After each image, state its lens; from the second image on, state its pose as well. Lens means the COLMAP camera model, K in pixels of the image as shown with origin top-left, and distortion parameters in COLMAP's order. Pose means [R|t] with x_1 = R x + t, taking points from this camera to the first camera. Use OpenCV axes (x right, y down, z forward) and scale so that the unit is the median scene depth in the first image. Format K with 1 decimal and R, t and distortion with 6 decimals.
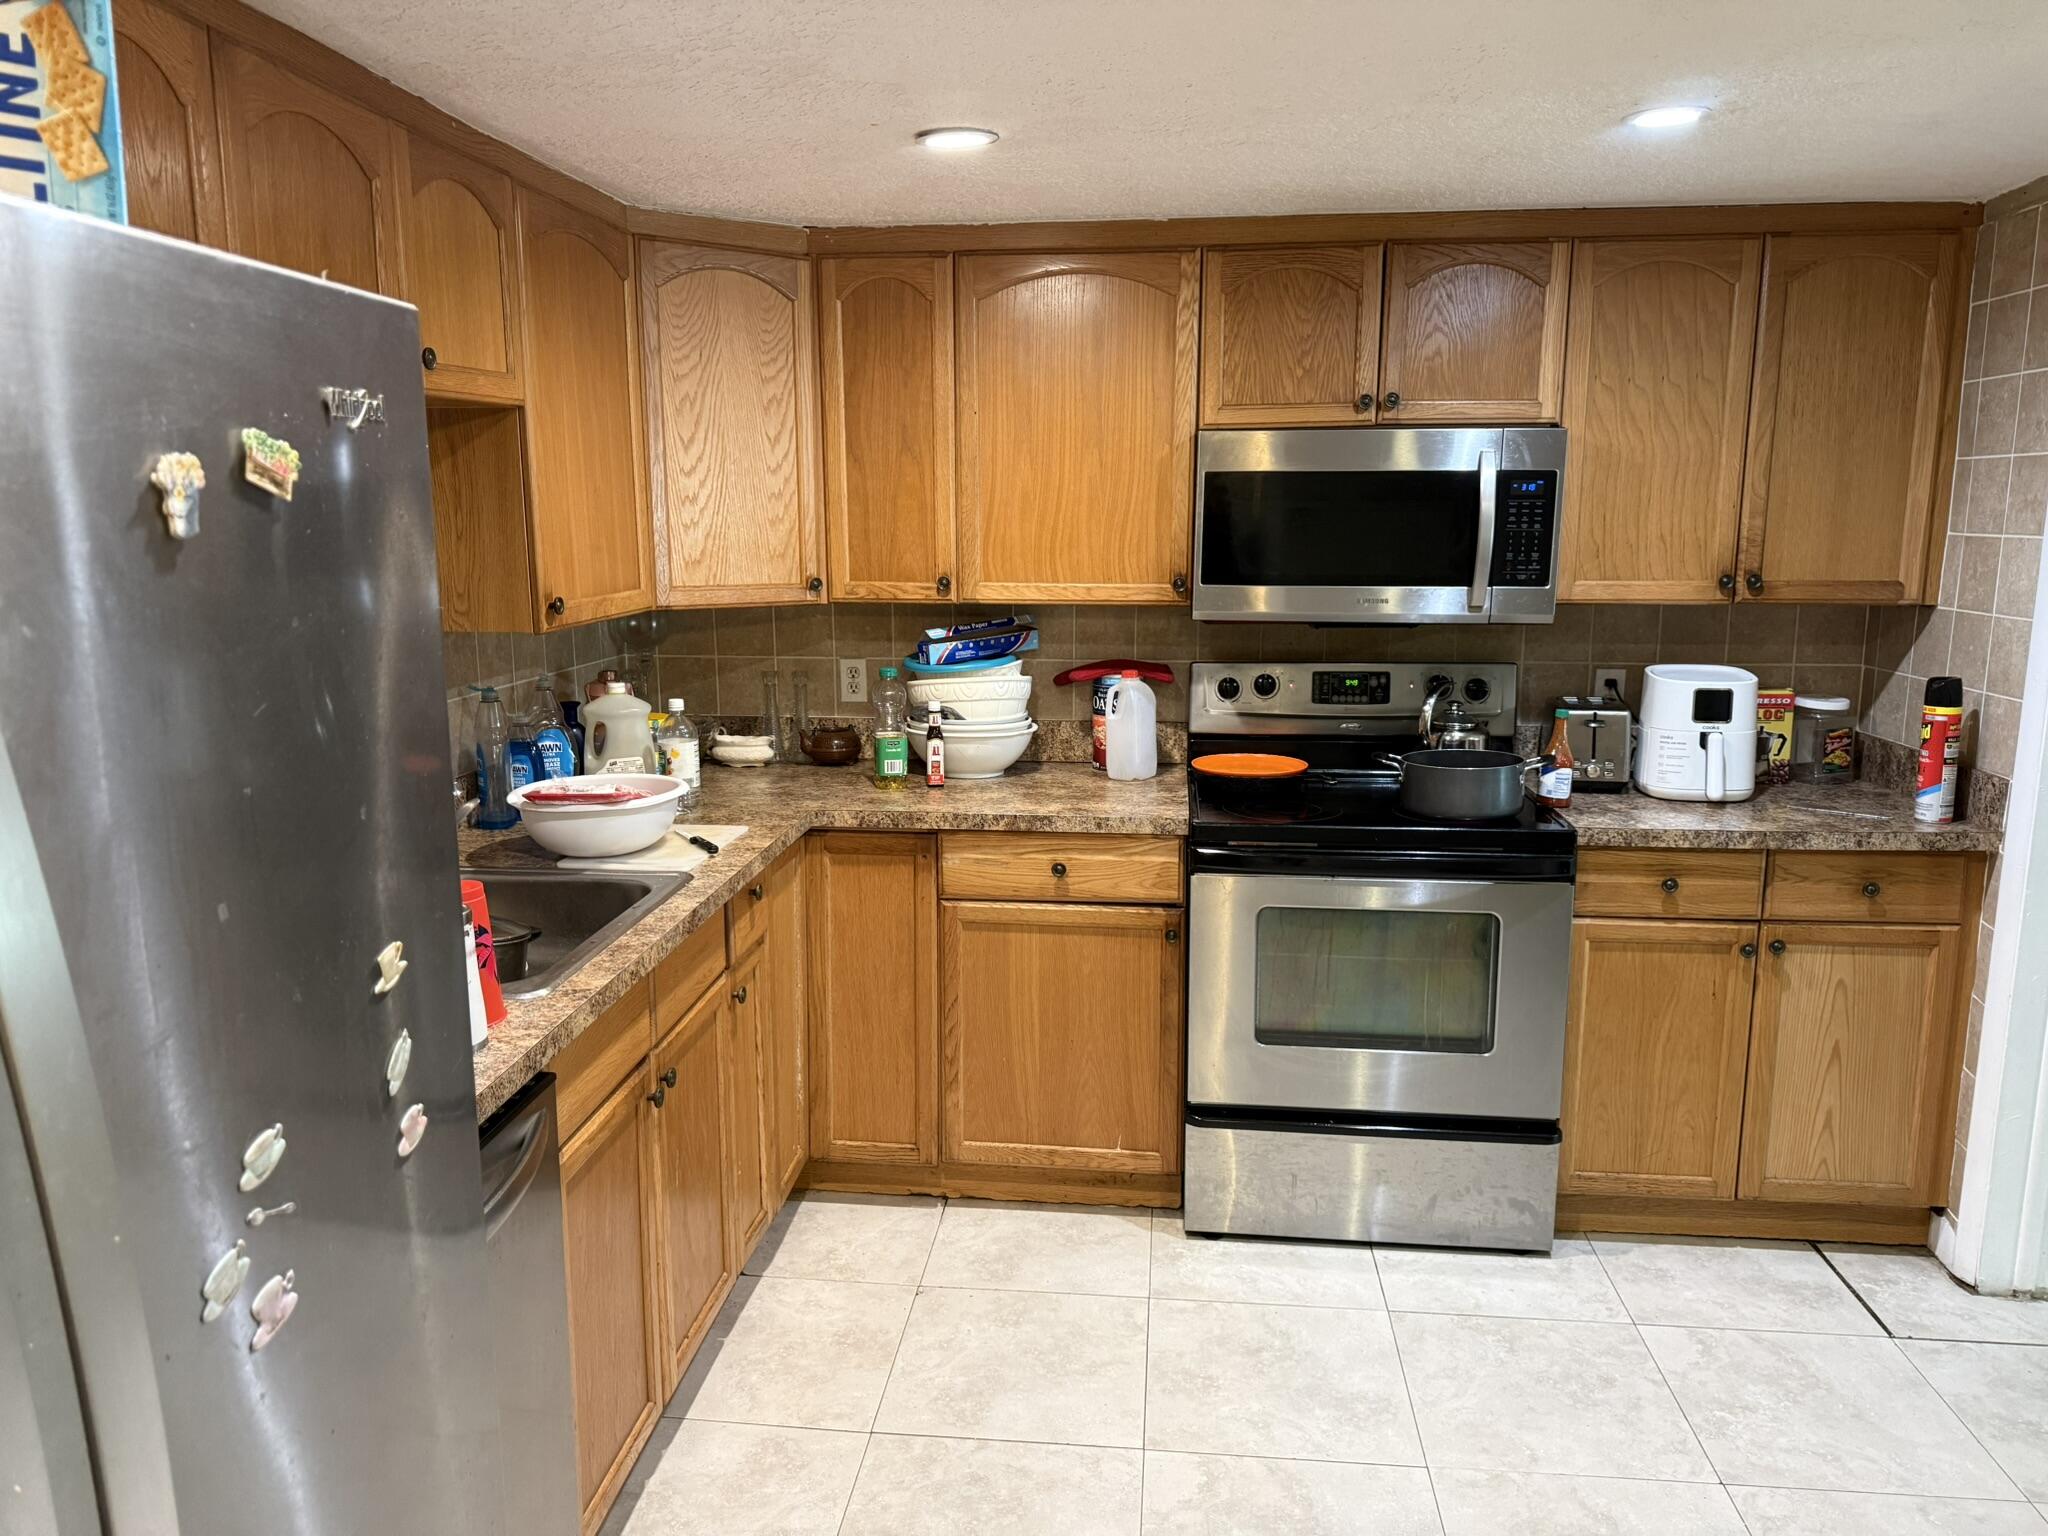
lens RADIAL K [[1441.4, 0, 1024.0], [0, 1441.4, 768.0], [0, 0, 1]] dist [0.099800, -0.131294]
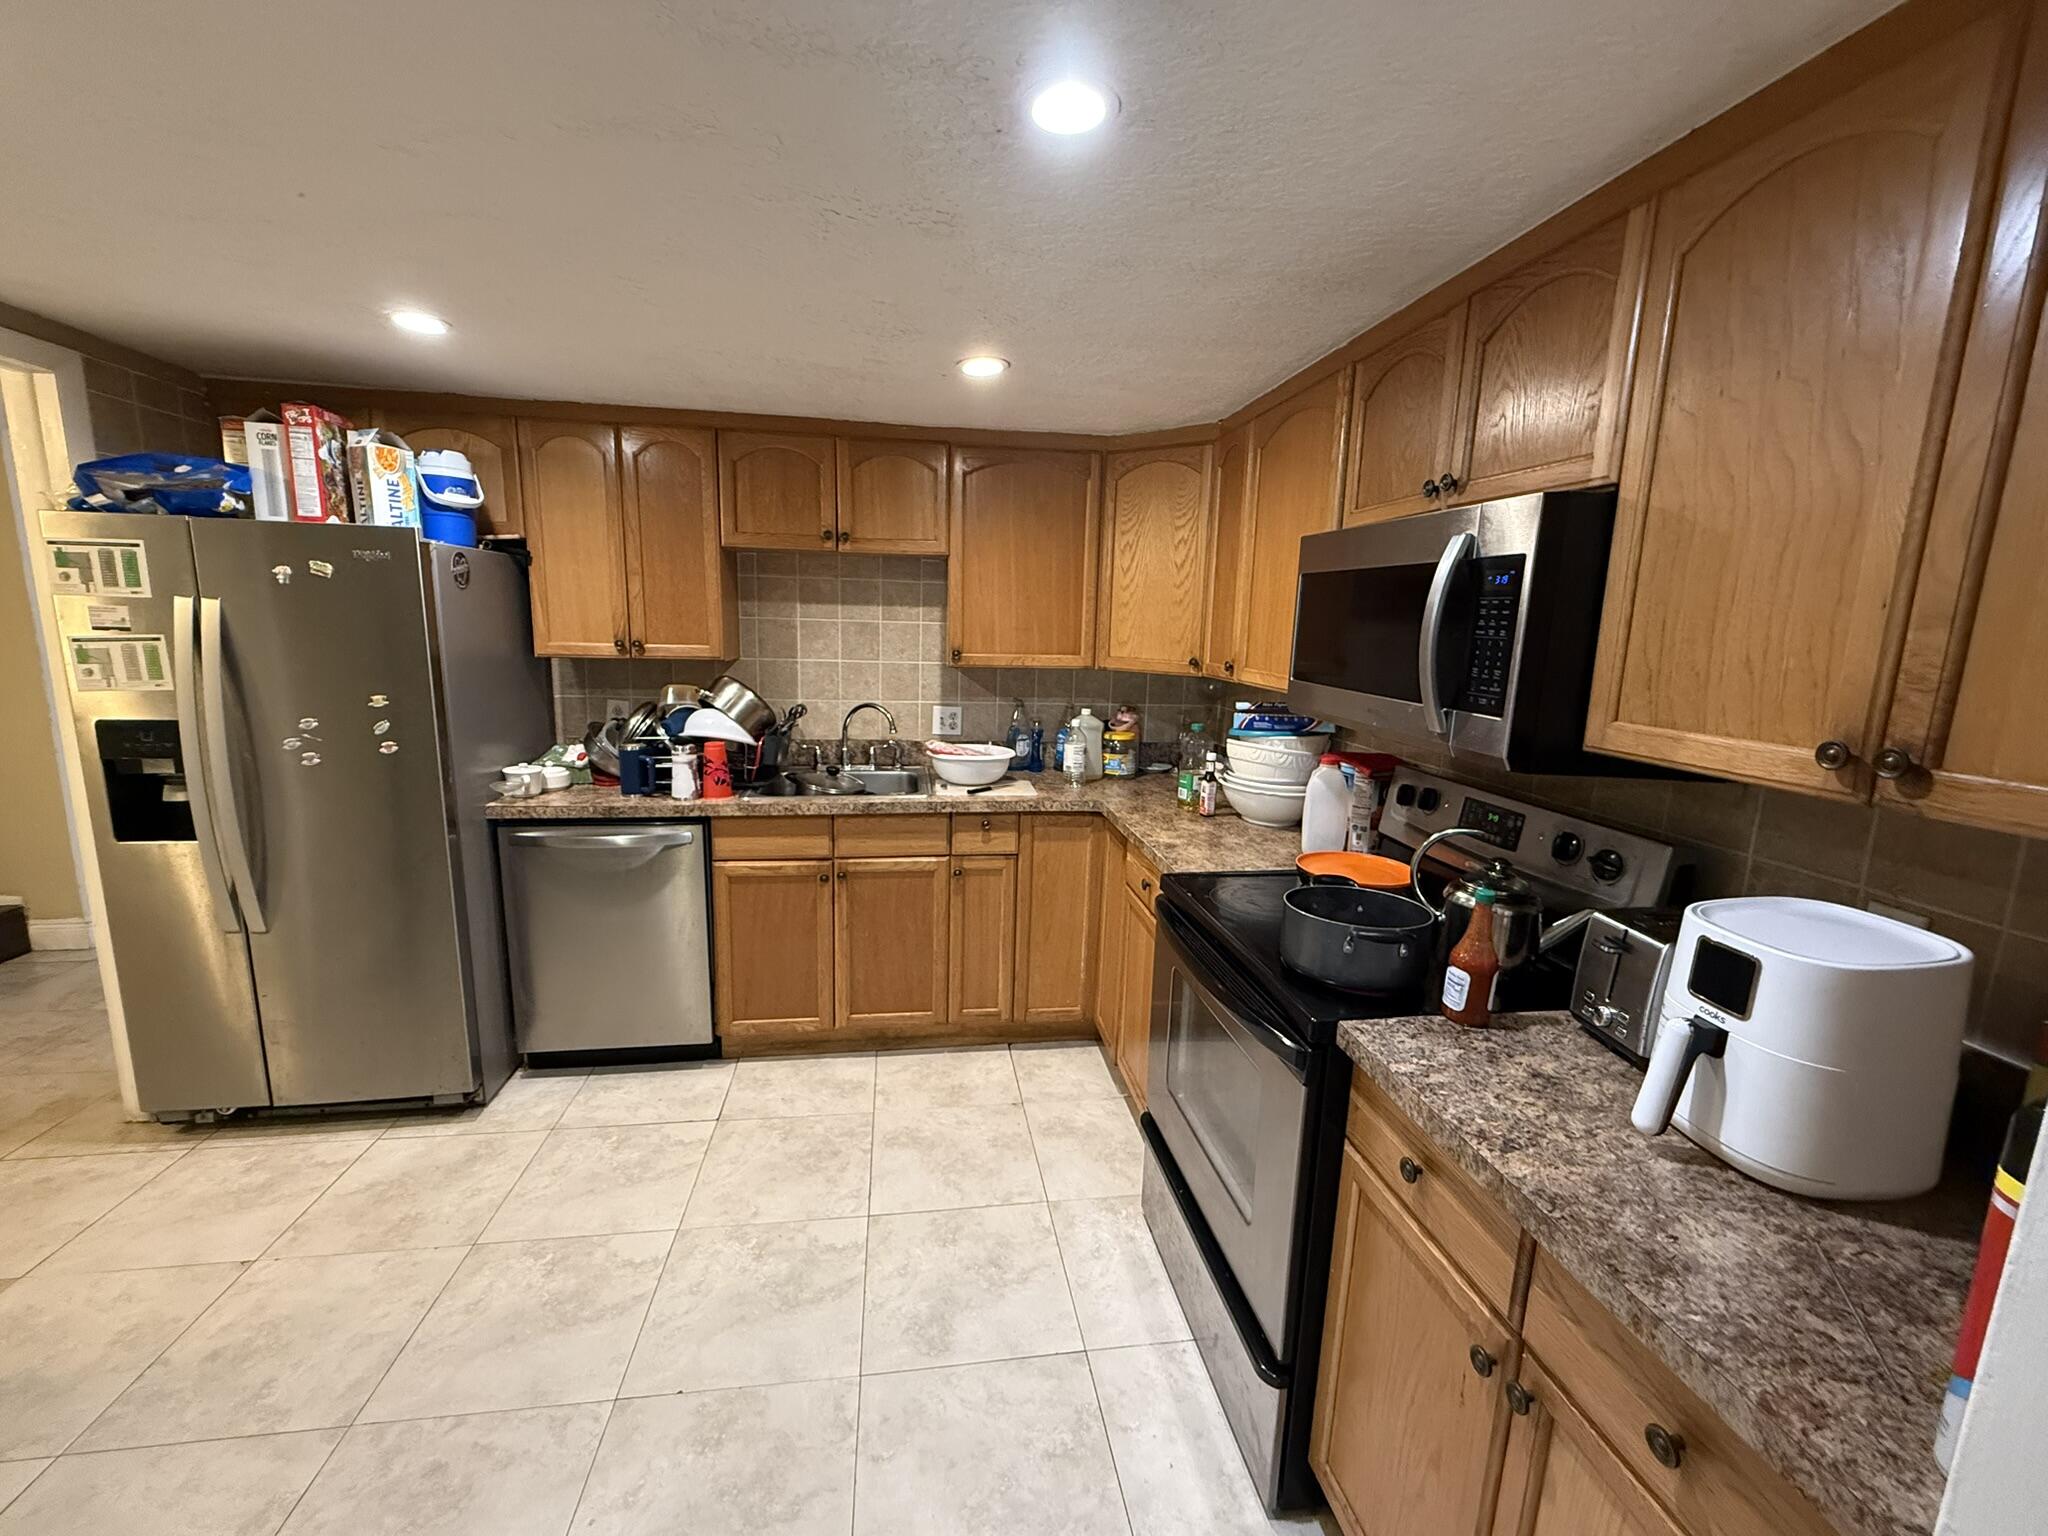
lens RADIAL K [[836.9, 0, 1024.0], [0, 836.9, 768.0], [0, 0, 1]] dist [-0.000222, 0.000144]
pose [[0.244558, 0.177701, -0.953212, 0.686118], [-0.202791, 0.970697, 0.128933, -0.104658], [0.948192, 0.161771, 0.273427, 0.663343]]
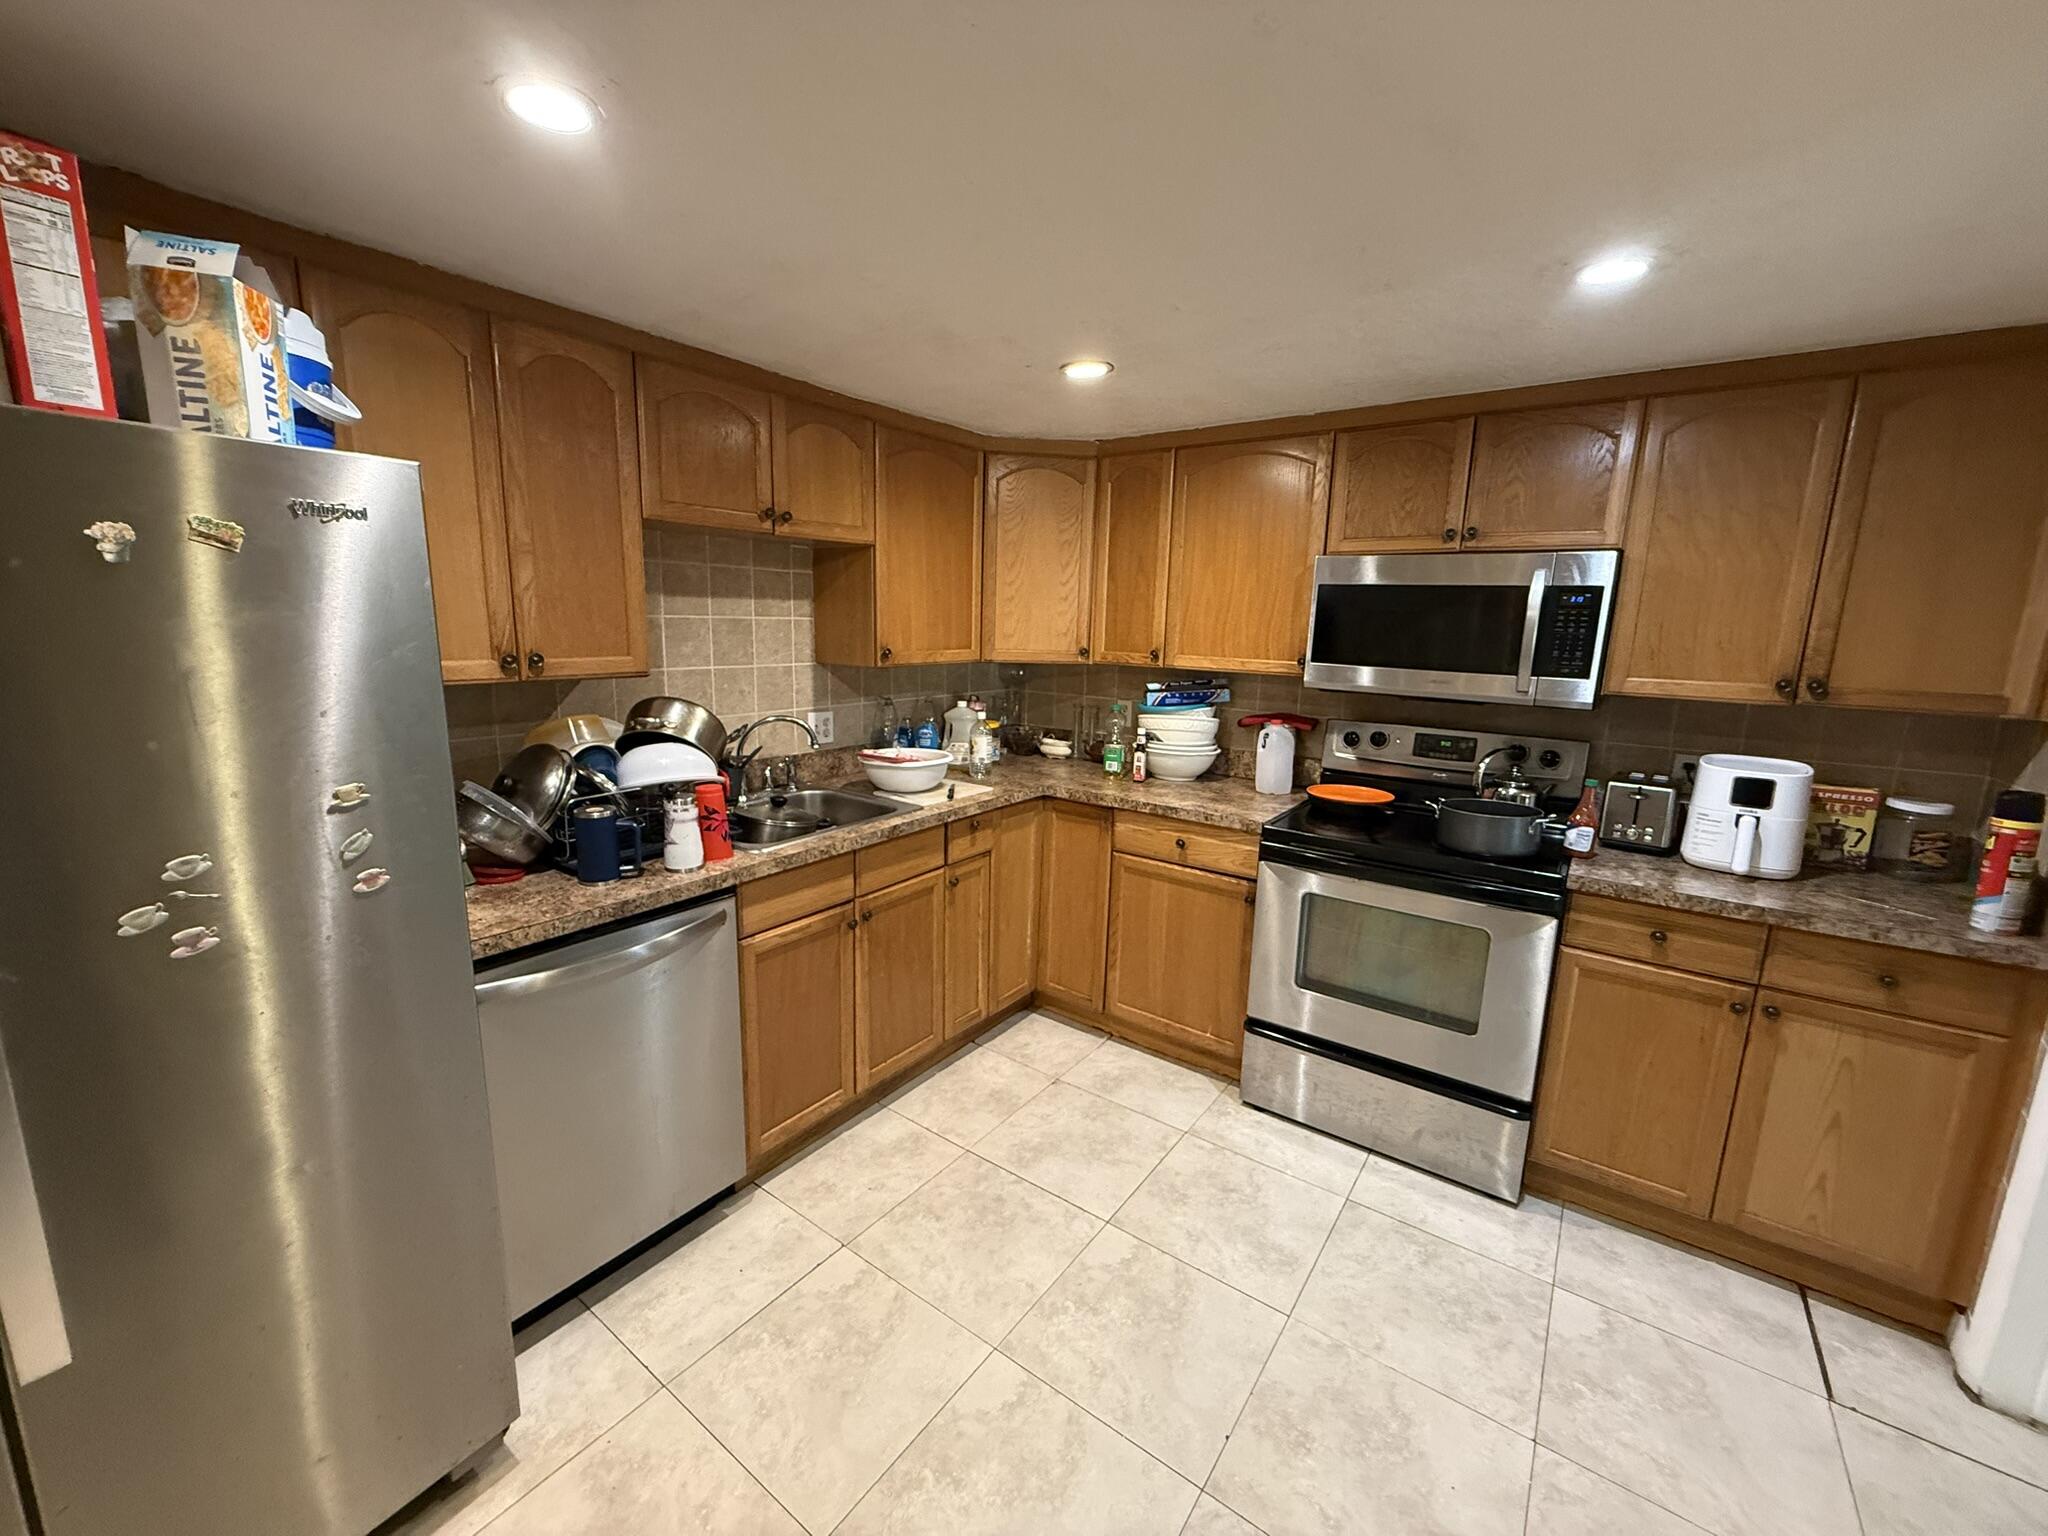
lens RADIAL K [[819.2, 0, 1016.4], [0, 819.2, 765.3], [0, 0, 1]] dist [0.001481, 0.000491]
pose [[0.860357, 0.113338, -0.496931, 0.291530], [-0.116983, 0.992846, 0.023908, -0.011749], [0.496086, 0.037563, 0.867461, 0.156572]]
